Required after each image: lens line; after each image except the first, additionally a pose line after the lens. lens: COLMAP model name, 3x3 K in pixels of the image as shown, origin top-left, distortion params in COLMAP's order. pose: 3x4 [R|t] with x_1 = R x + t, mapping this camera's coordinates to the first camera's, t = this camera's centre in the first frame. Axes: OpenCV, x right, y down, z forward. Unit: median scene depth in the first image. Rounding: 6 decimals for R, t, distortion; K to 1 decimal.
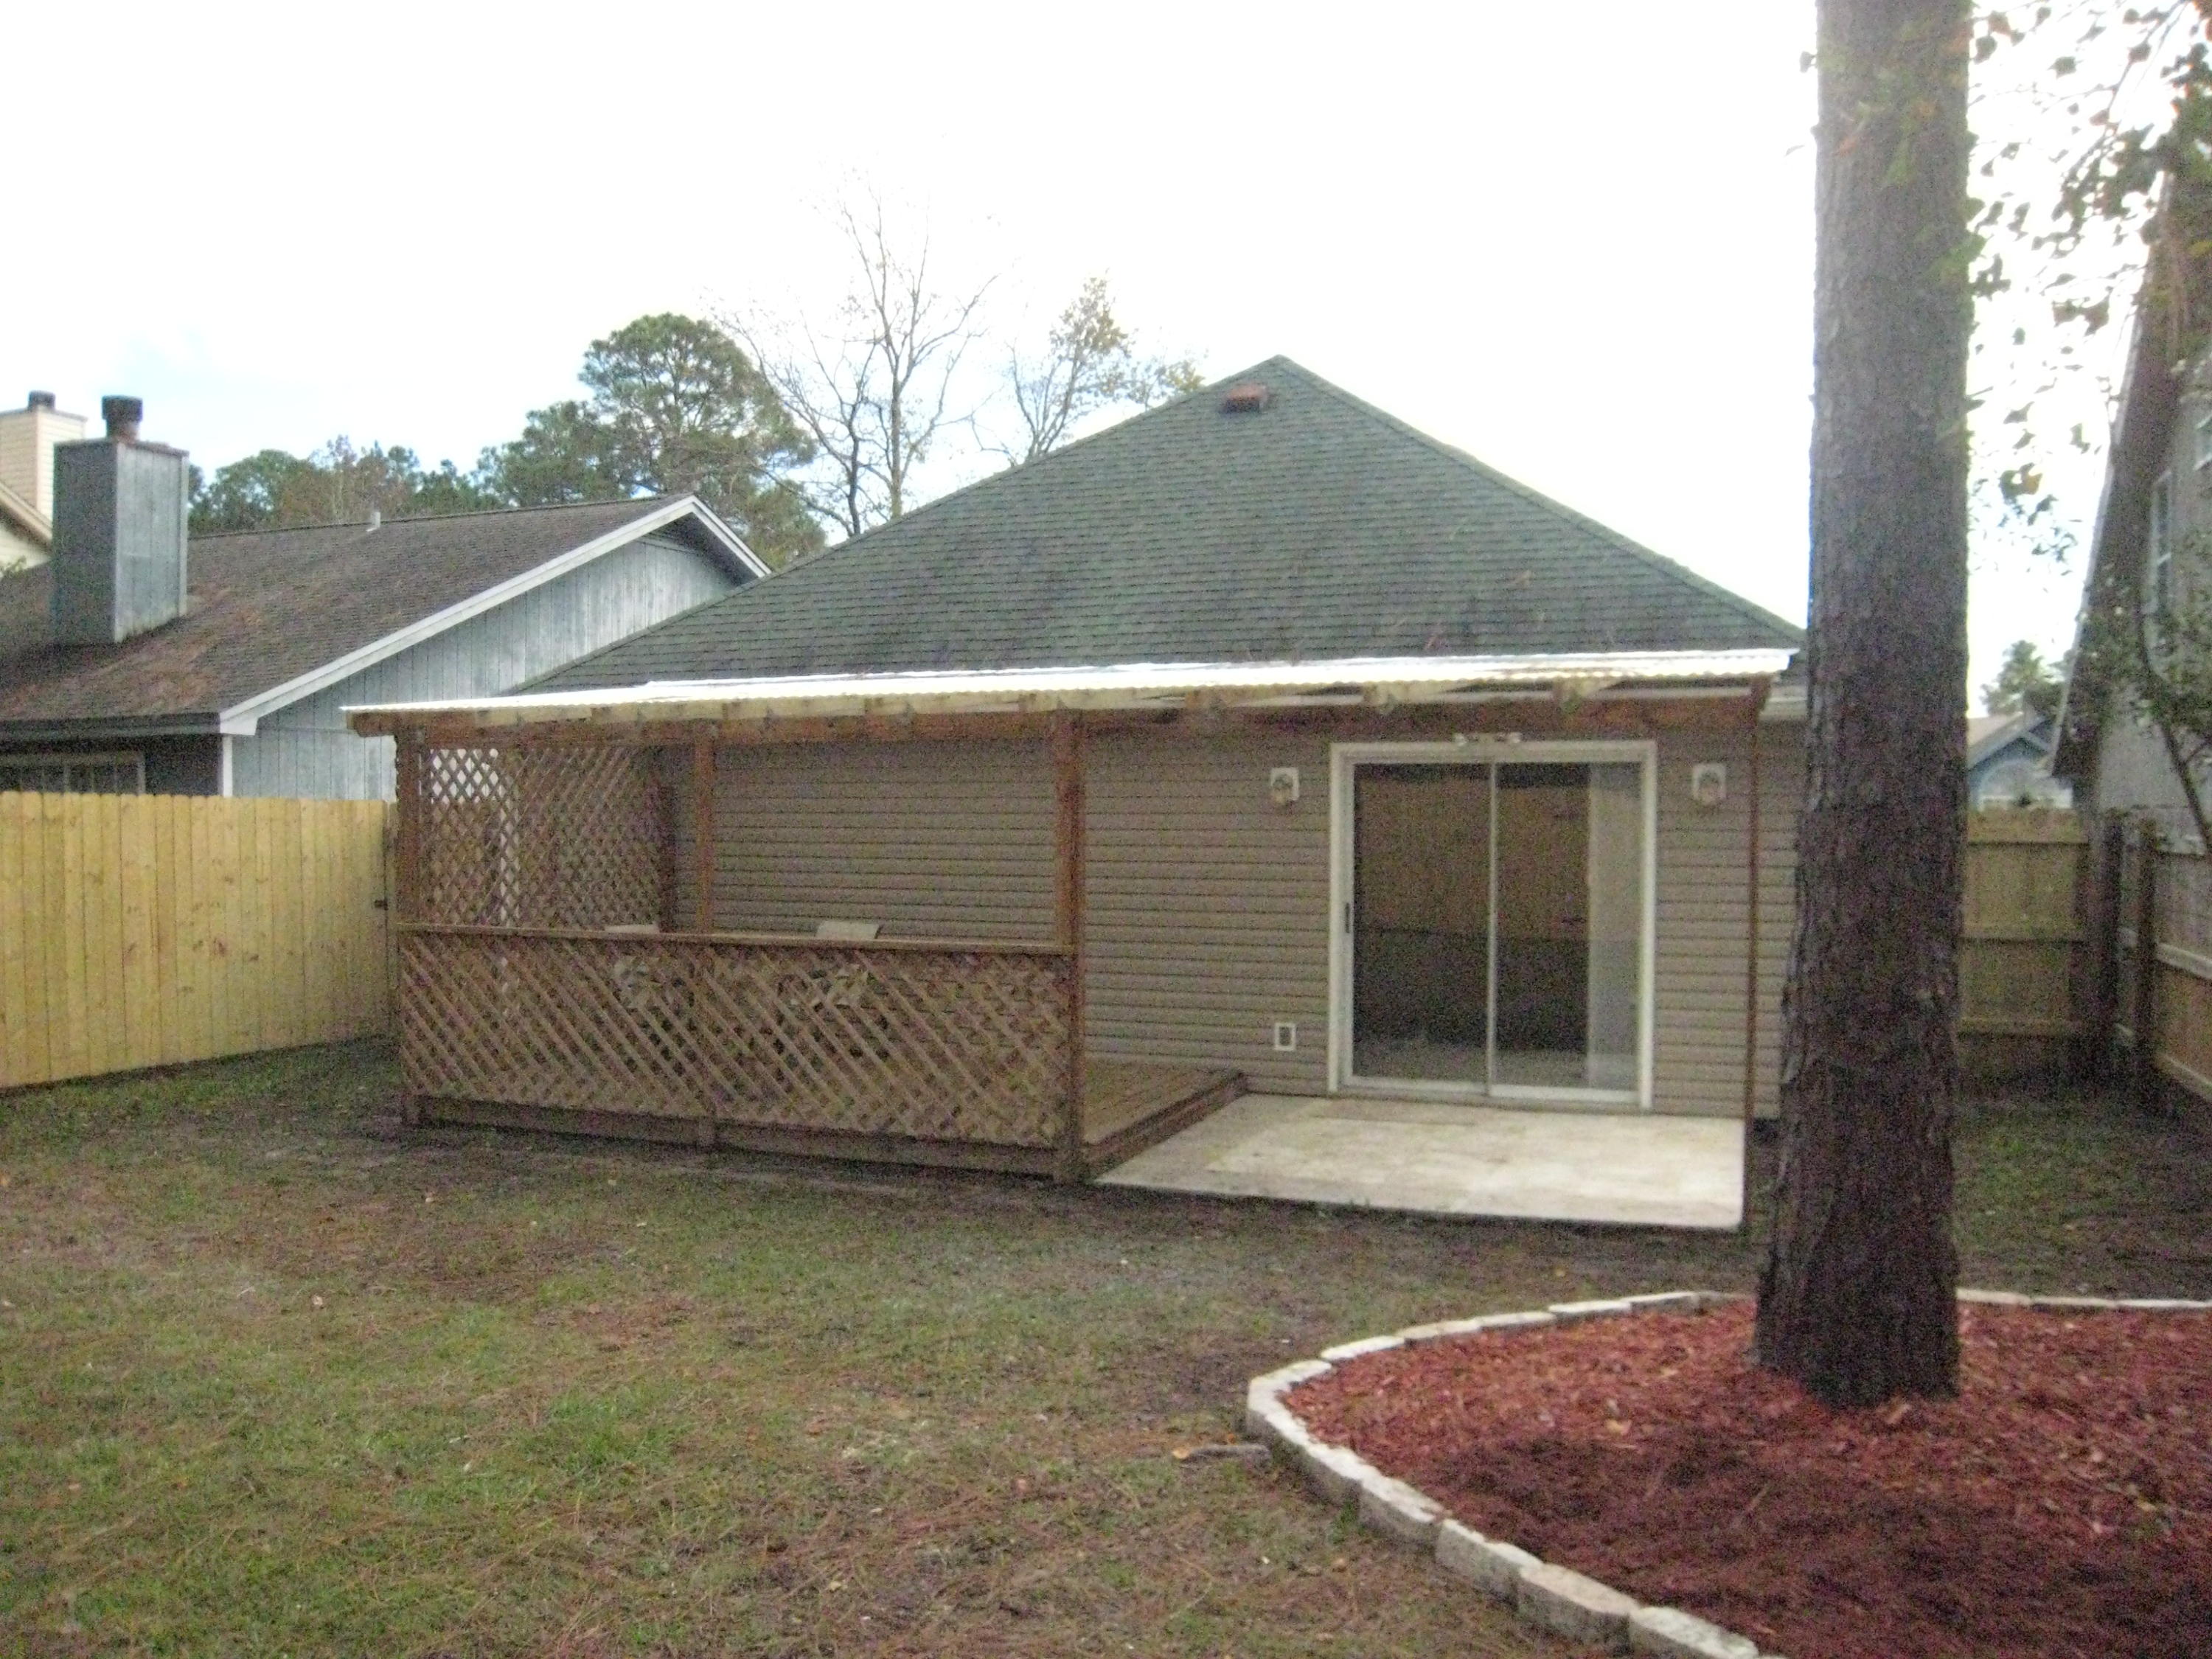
lens RADIAL K [[1839.4, 0, 1106.0], [0, 1839.4, 829.5], [0, 0, 1]] dist [-0.150510, 0.111969]
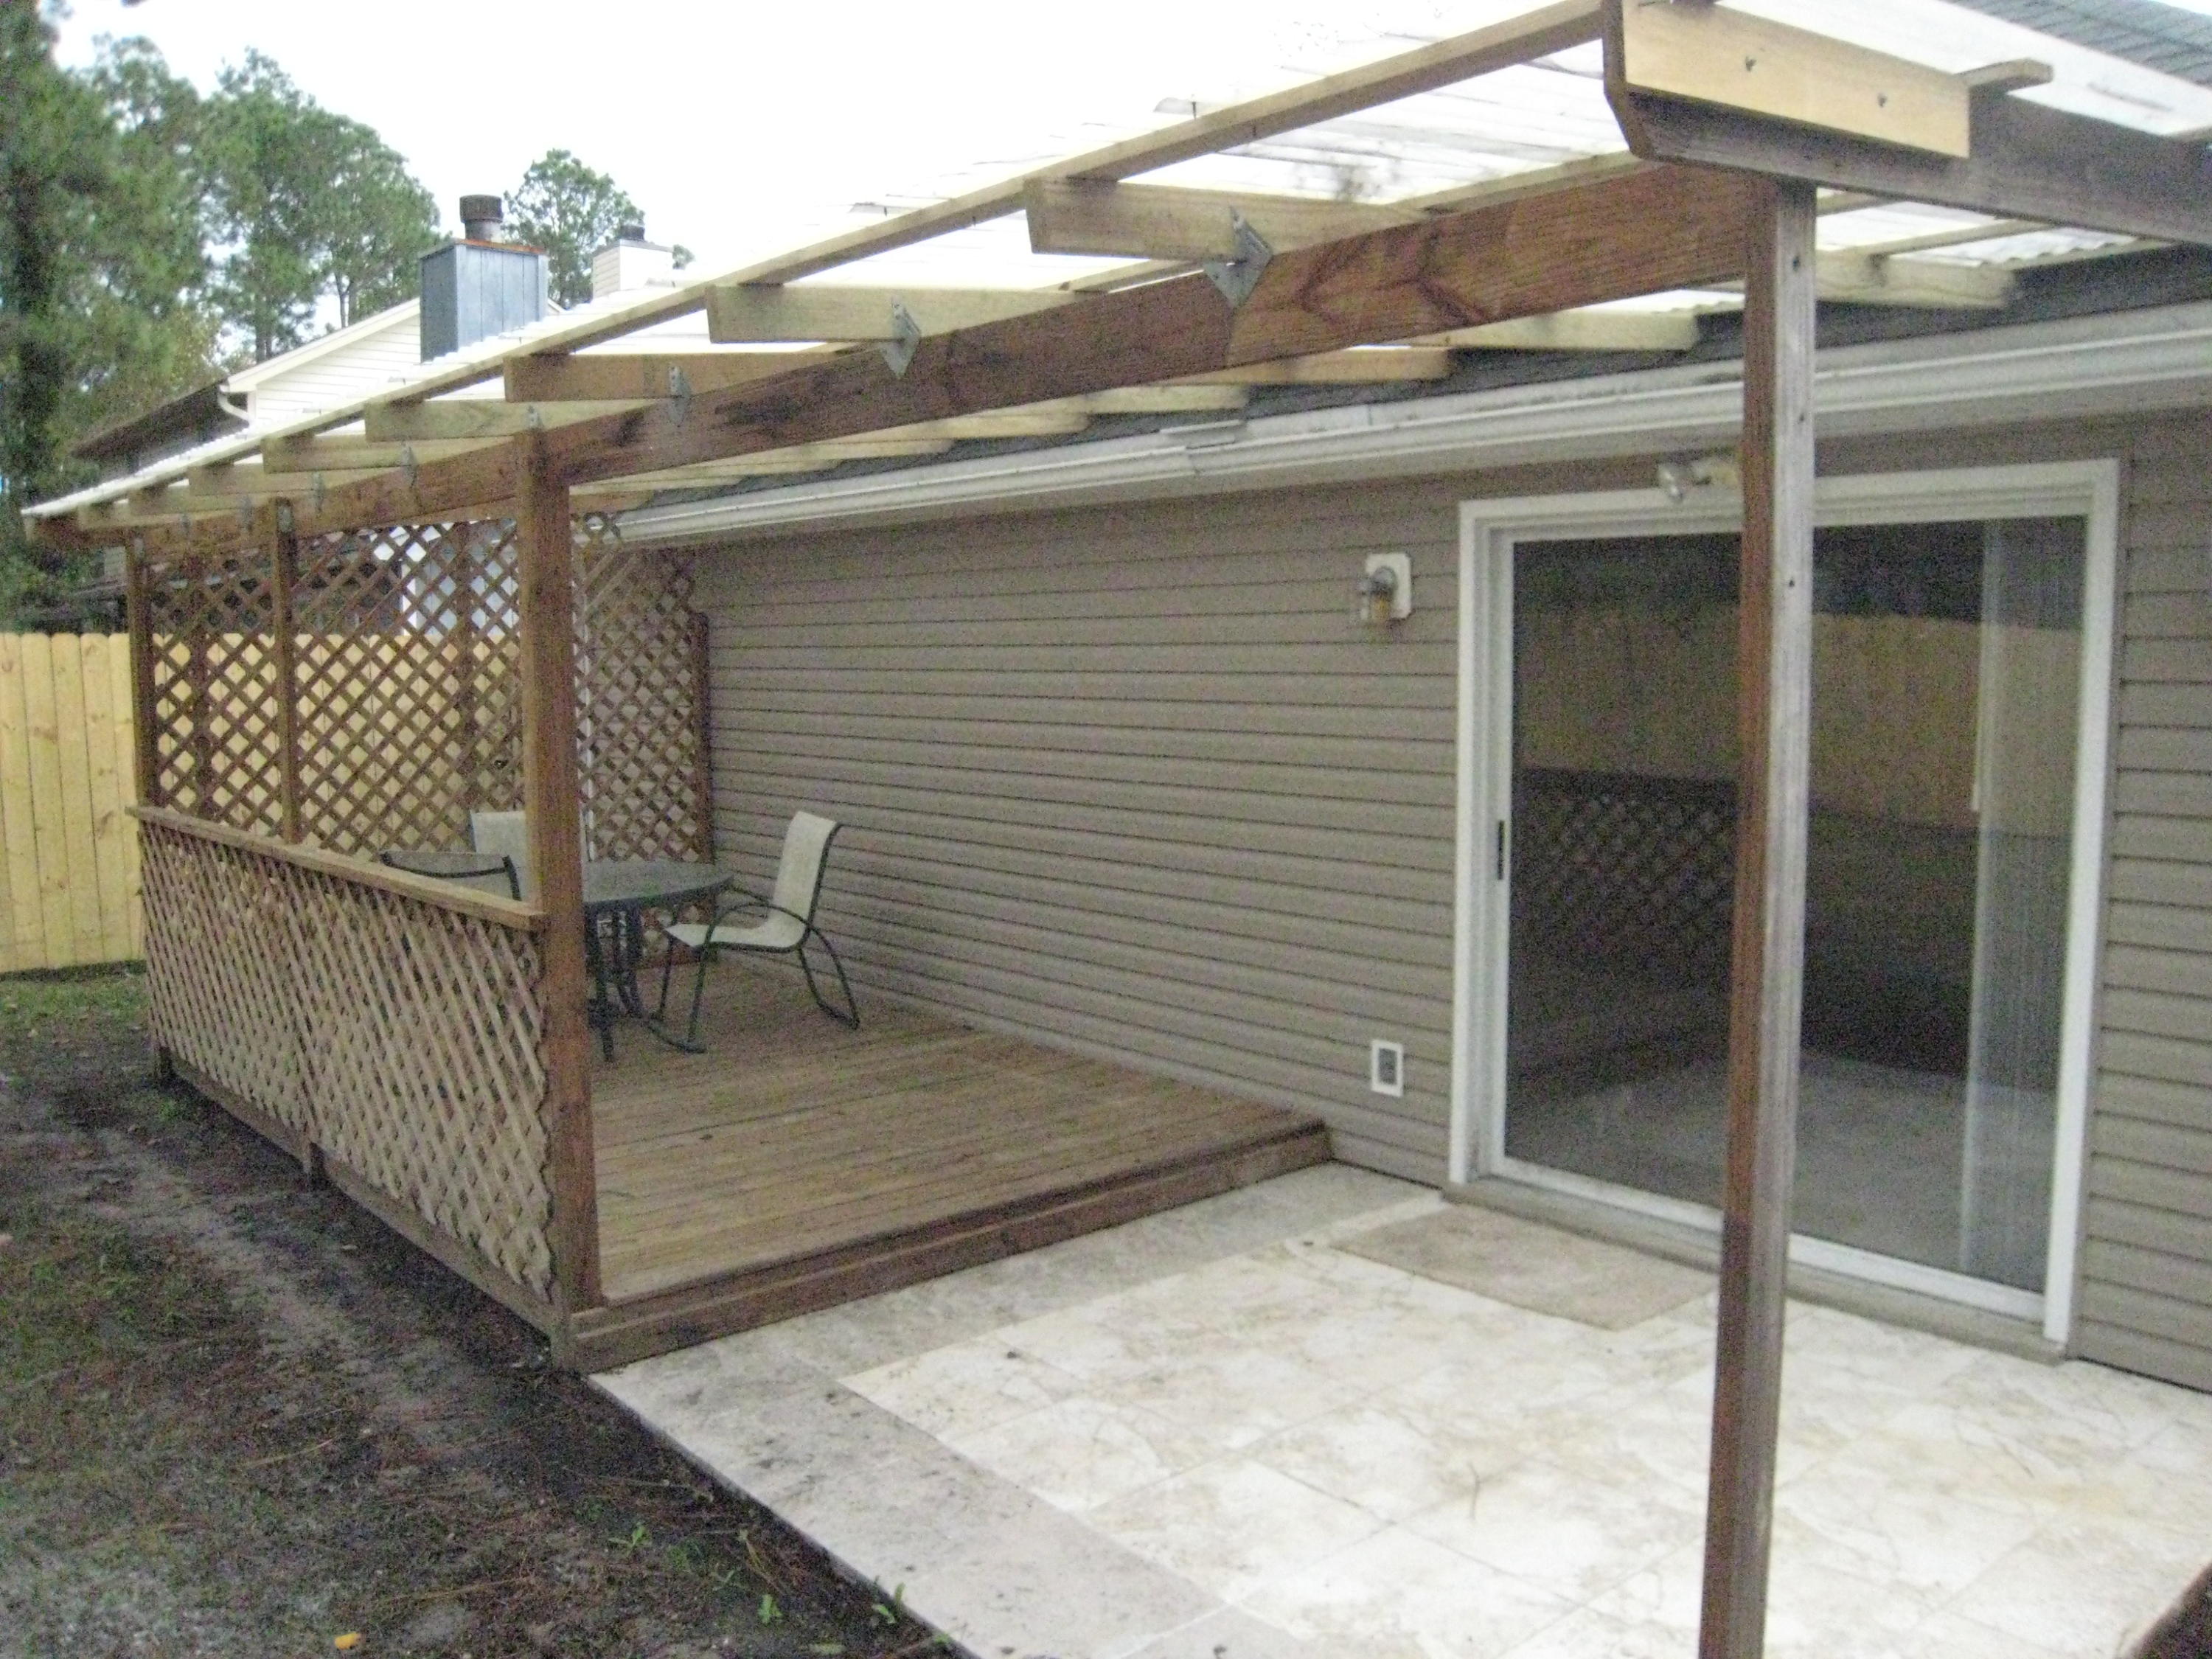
lens RADIAL K [[1839.4, 0, 1106.0], [0, 1839.4, 829.5], [0, 0, 1]] dist [-0.150510, 0.111969]
pose [[0.883271, 0.041293, -0.467041, 0.271664], [-0.000495, 0.996196, 0.087141, -0.001269], [0.468862, -0.076738, 0.879932, 0.507663]]
